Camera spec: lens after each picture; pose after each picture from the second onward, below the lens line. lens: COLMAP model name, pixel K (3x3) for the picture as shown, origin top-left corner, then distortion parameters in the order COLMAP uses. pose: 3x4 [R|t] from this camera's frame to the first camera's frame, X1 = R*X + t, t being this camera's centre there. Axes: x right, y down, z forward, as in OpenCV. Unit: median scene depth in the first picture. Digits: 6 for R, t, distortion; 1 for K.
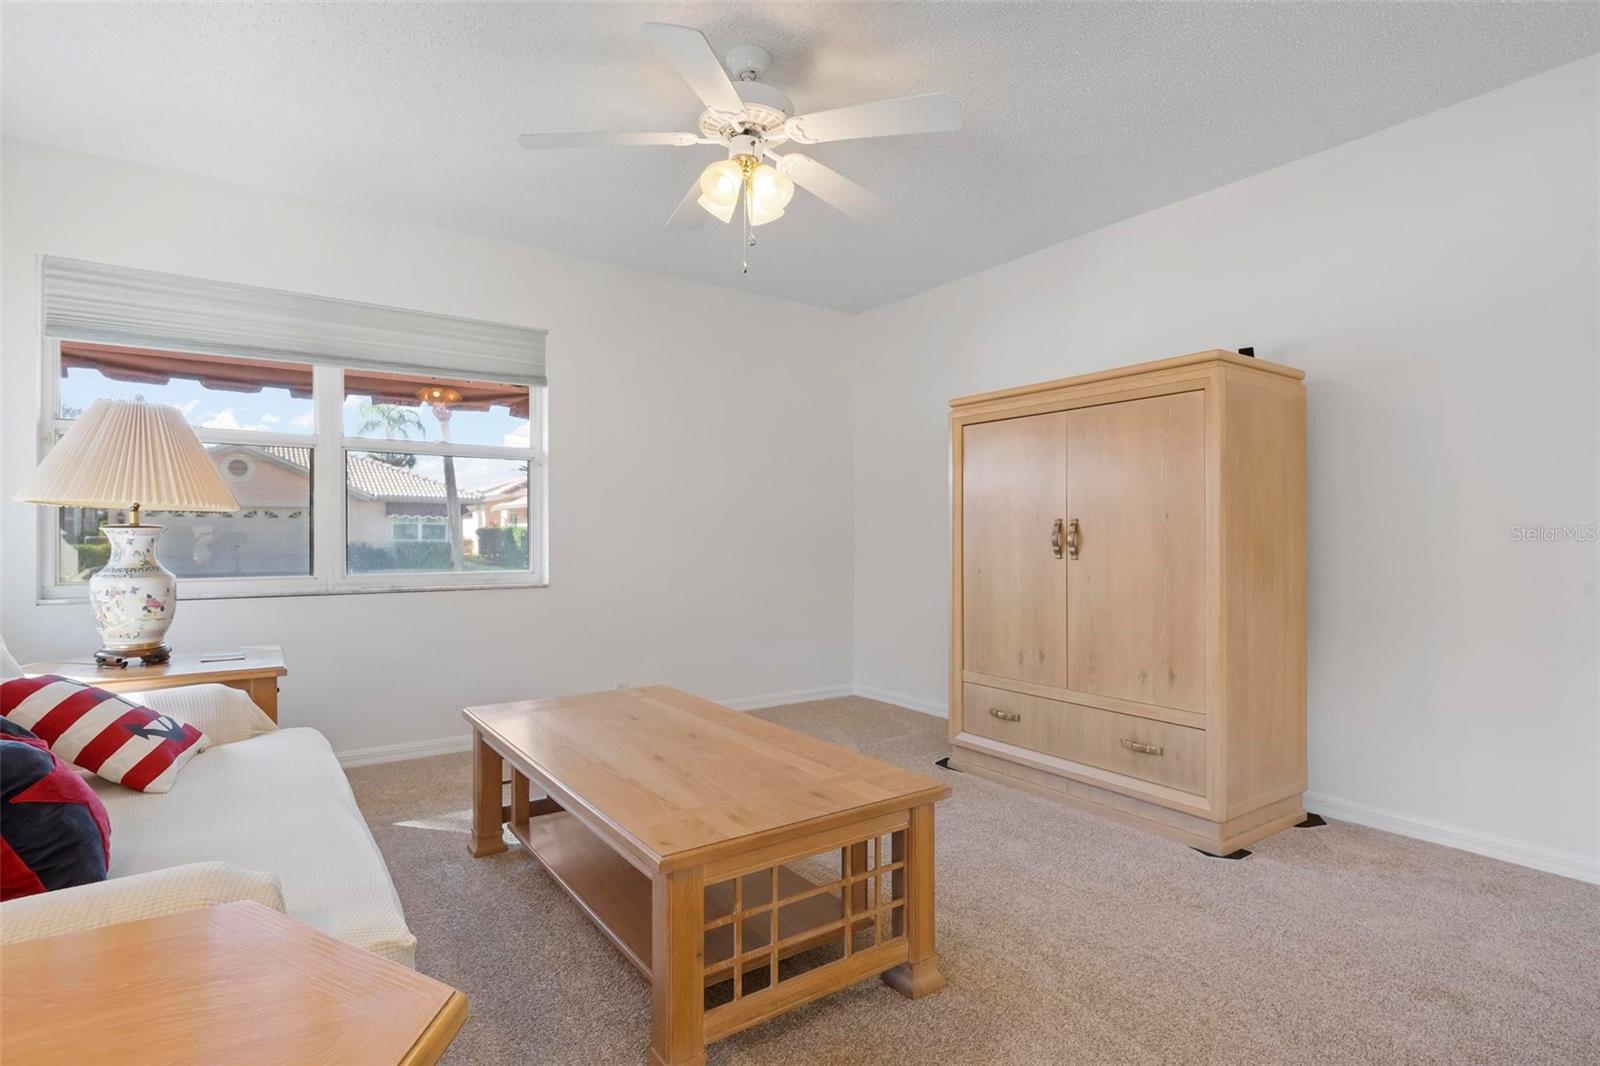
lens RADIAL K [[803.4, 0, 800.4], [0, 803.4, 528.7], [0, 0, 1]] dist [-0.004291, -0.000177]
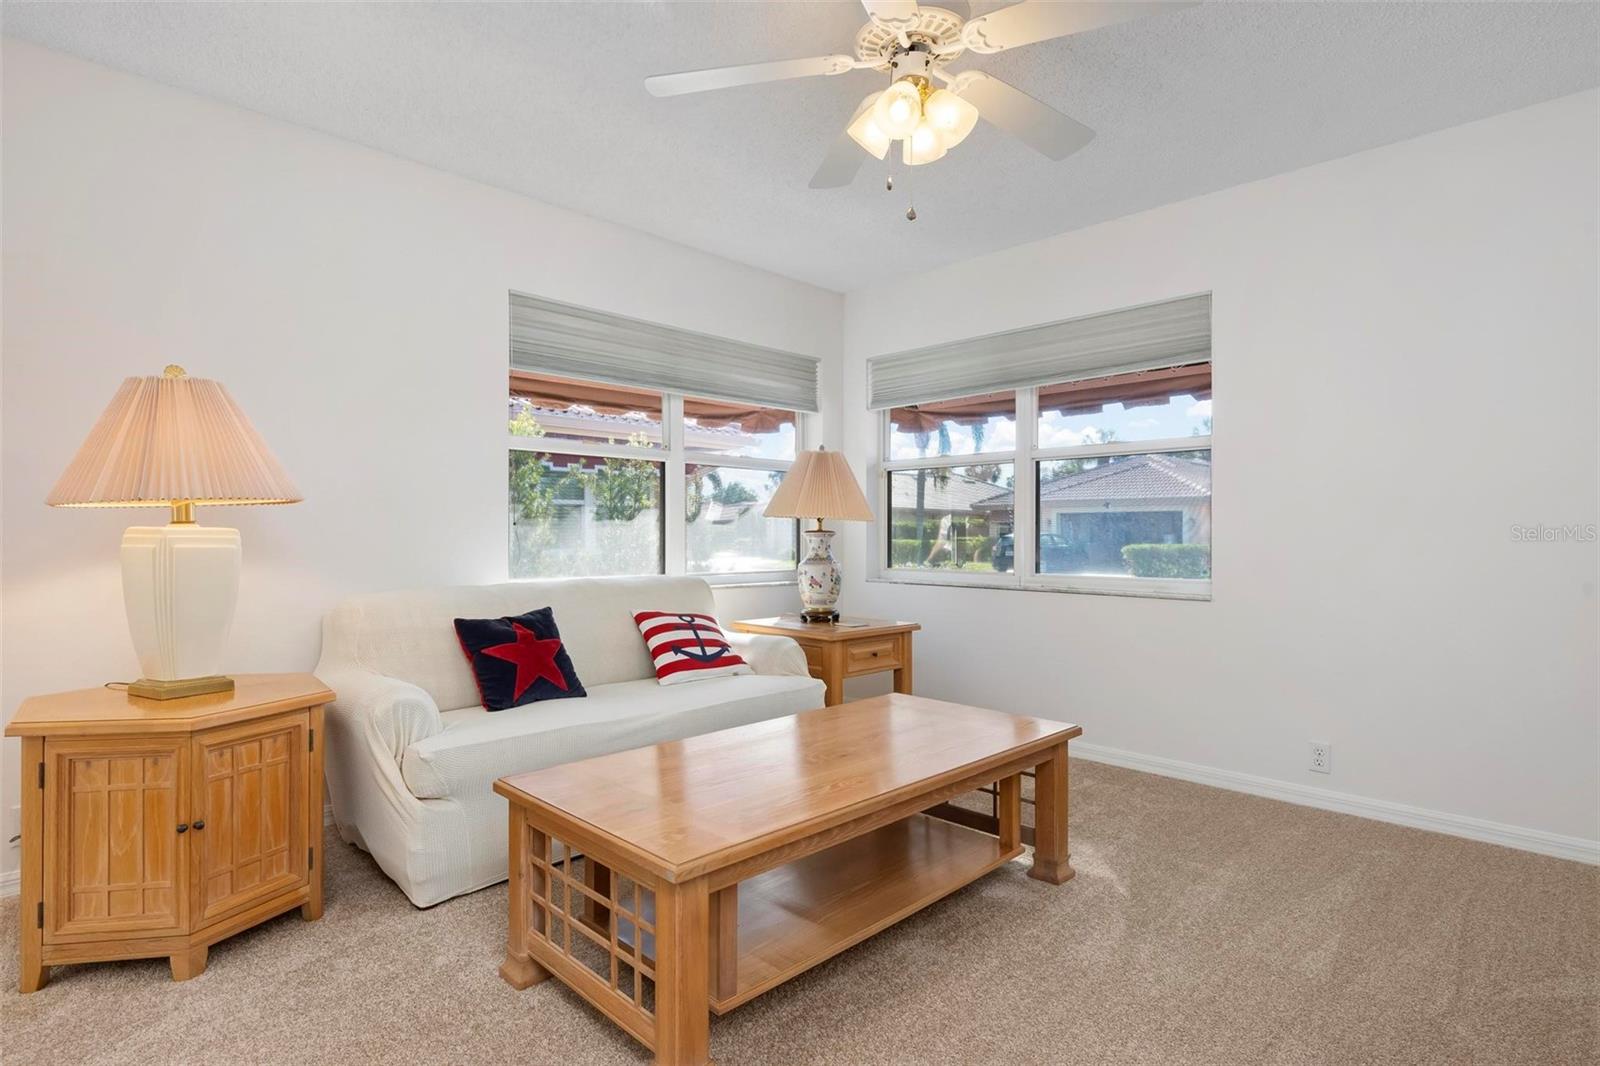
lens RADIAL K [[803.4, 0, 799.3], [0, 803.4, 535.0], [0, 0, 1]] dist [-0.004291, -0.000177]
pose [[0.162676, 0.015132, -0.986563, 0.486909], [0.003944, 0.999864, 0.015986, -0.014997], [0.986672, -0.006491, 0.162595, 0.488822]]
